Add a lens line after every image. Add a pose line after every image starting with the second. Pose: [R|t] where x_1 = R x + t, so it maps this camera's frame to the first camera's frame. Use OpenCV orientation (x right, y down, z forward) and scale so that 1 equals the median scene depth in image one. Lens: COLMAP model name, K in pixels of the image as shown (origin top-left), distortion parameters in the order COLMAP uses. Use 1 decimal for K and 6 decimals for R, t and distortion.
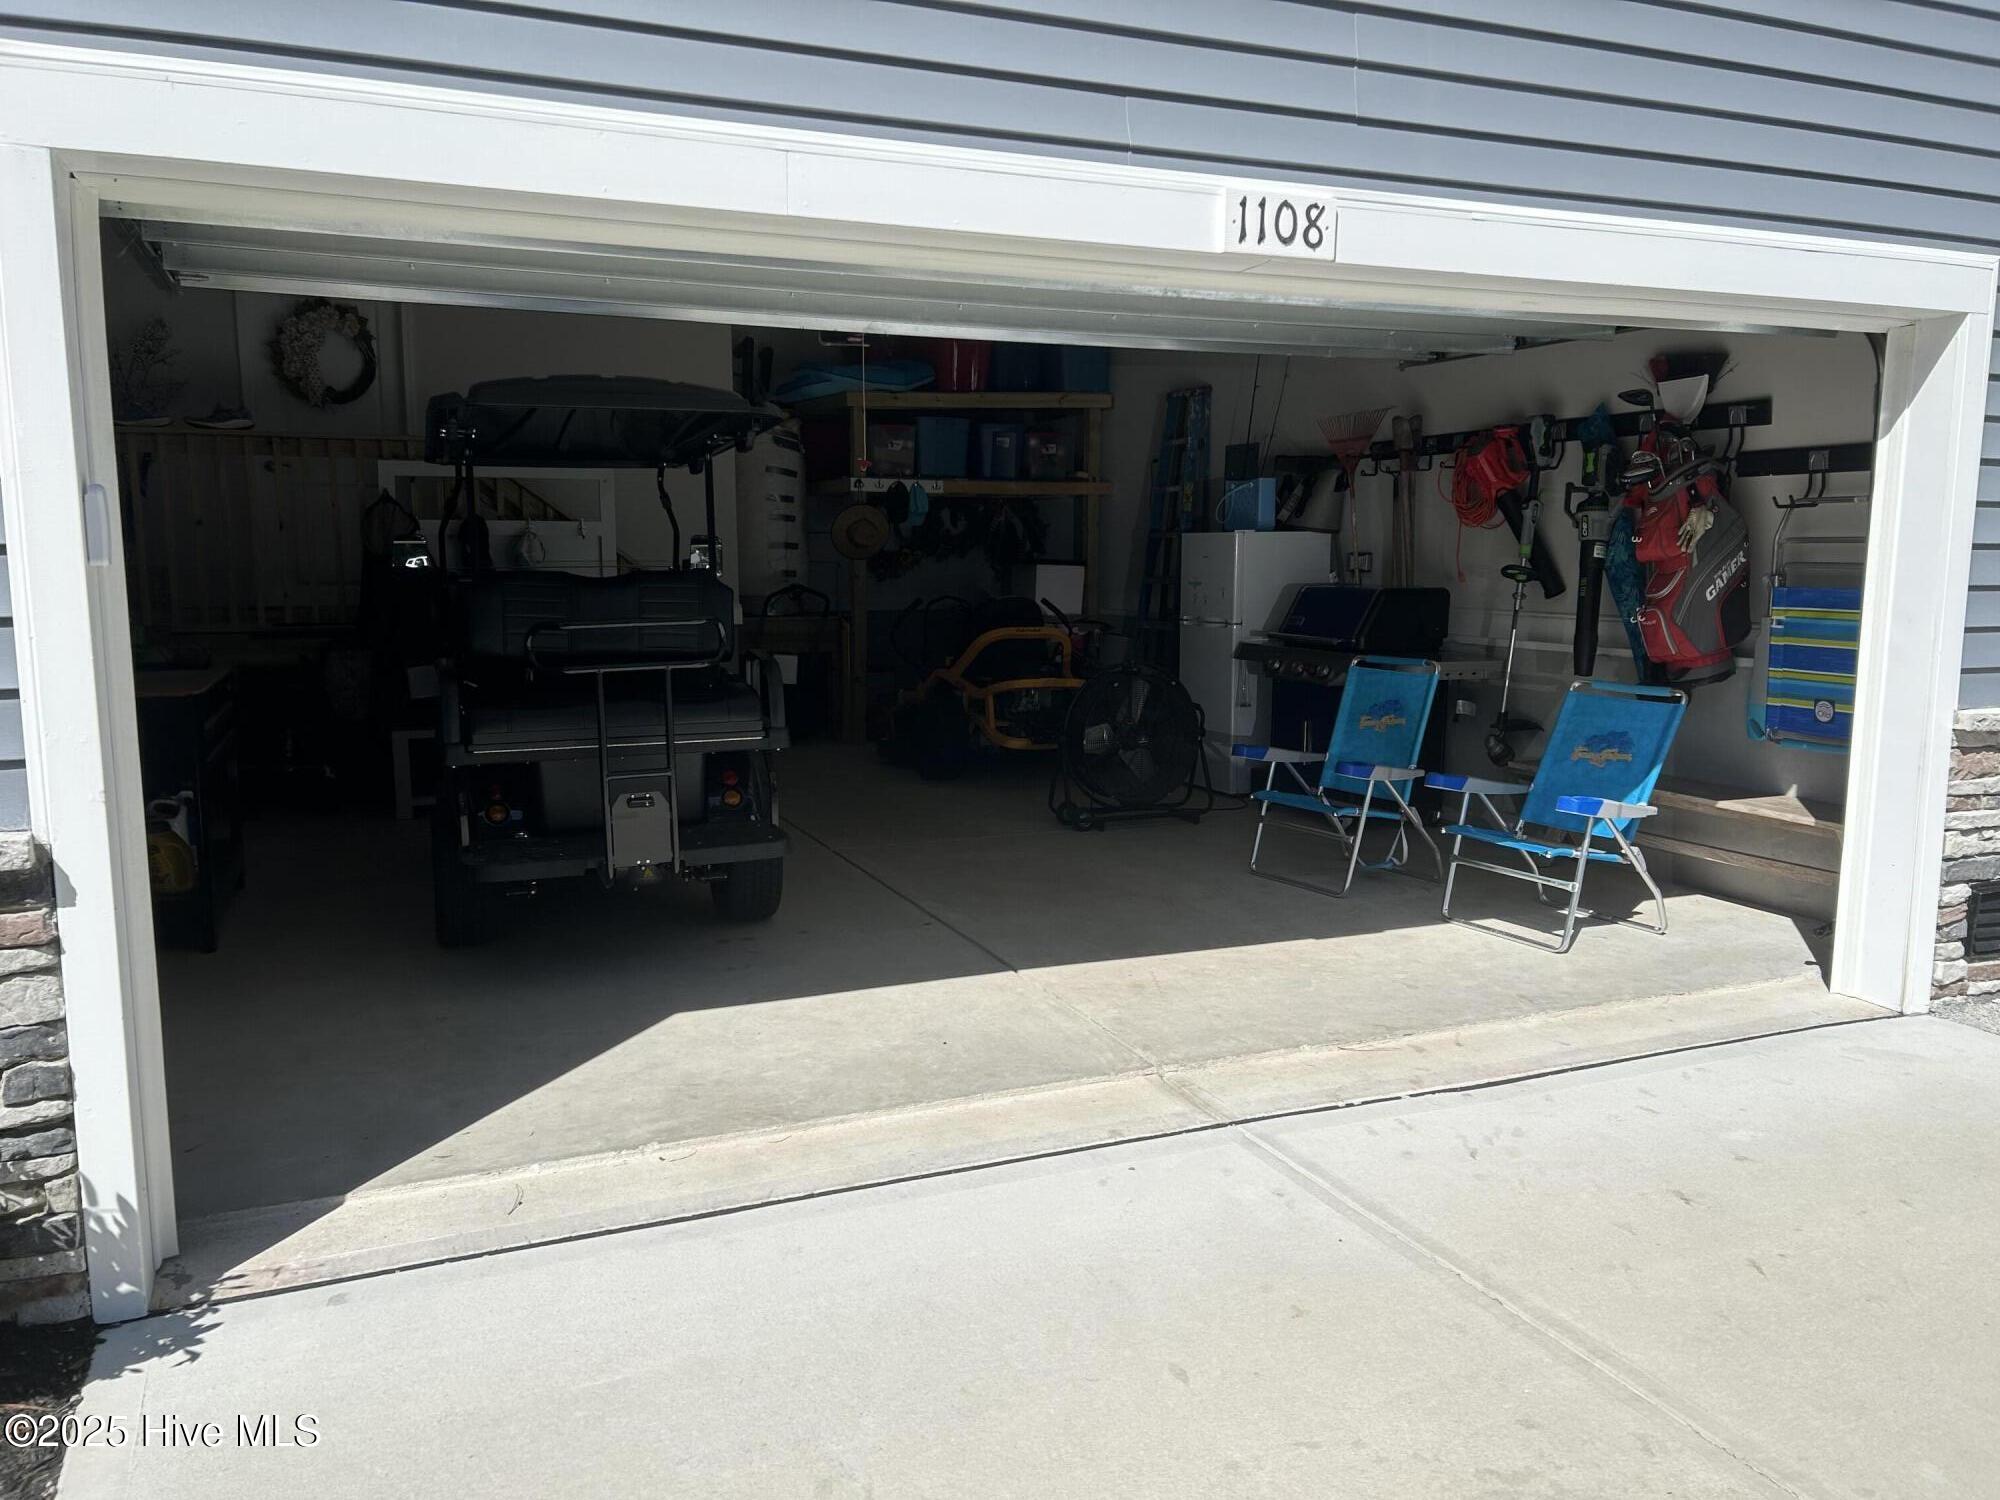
lens RADIAL K [[1522.2, 0, 989.5], [0, 1522.2, 754.6], [0, 0, 1]] dist [0.042130, -0.035999]
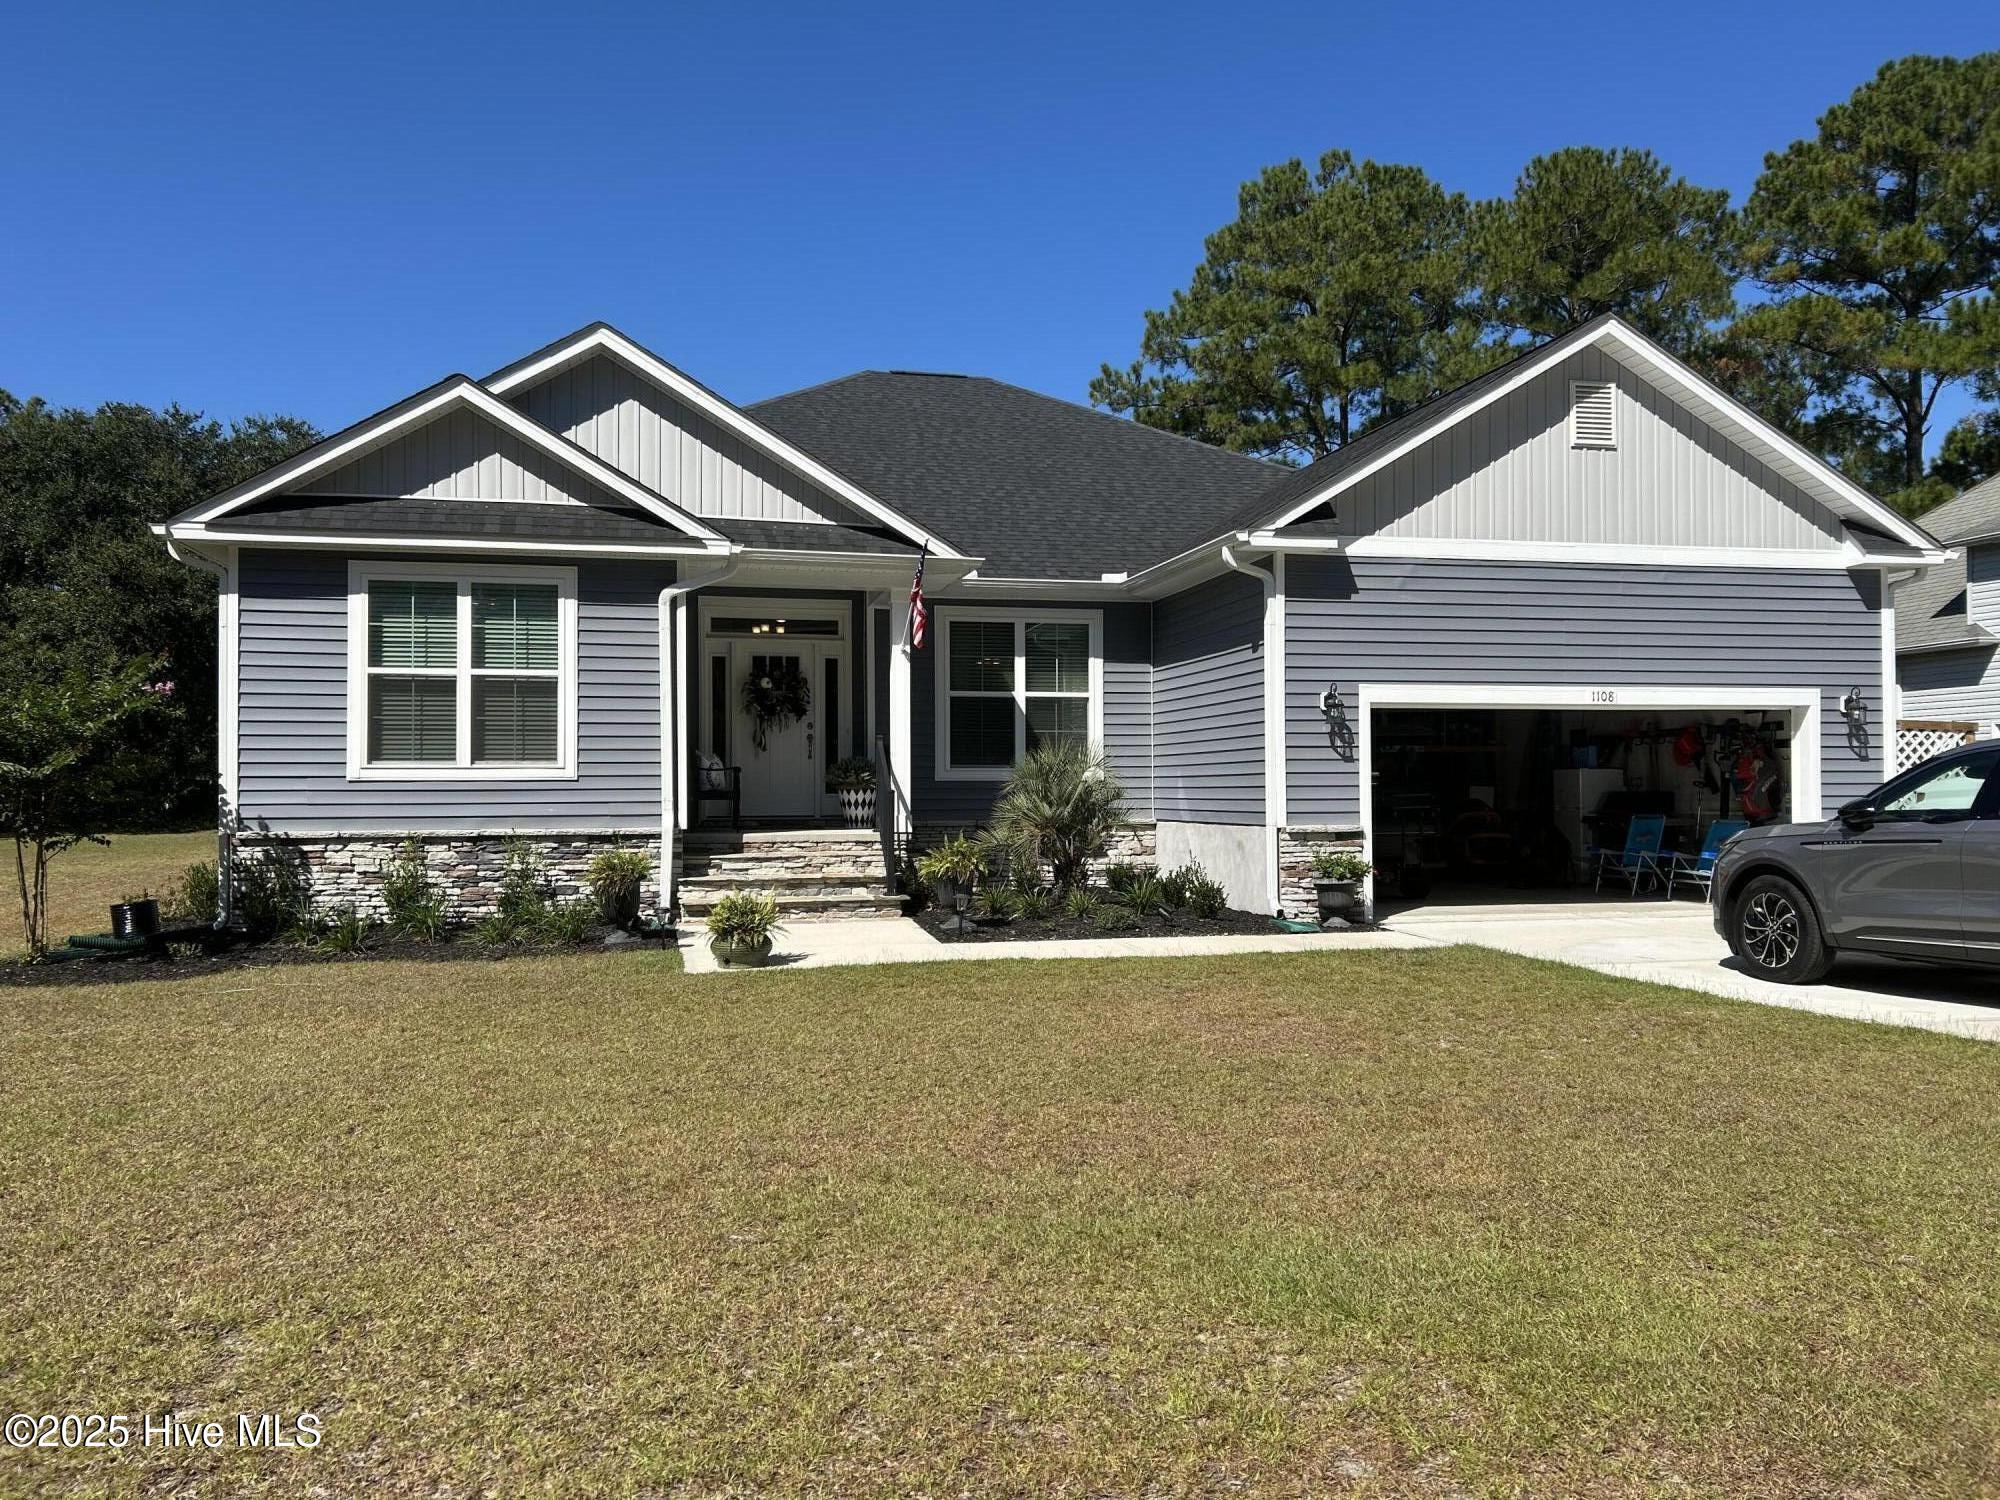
lens RADIAL K [[1522.2, 0, 989.5], [0, 1522.2, 754.6], [0, 0, 1]] dist [0.042130, -0.035999]
pose [[0.983530, -0.007843, -0.180577, -0.364522], [-0.020773, 0.987533, -0.156038, 0.260307], [0.179550, 0.157219, 0.971105, -1.730897]]
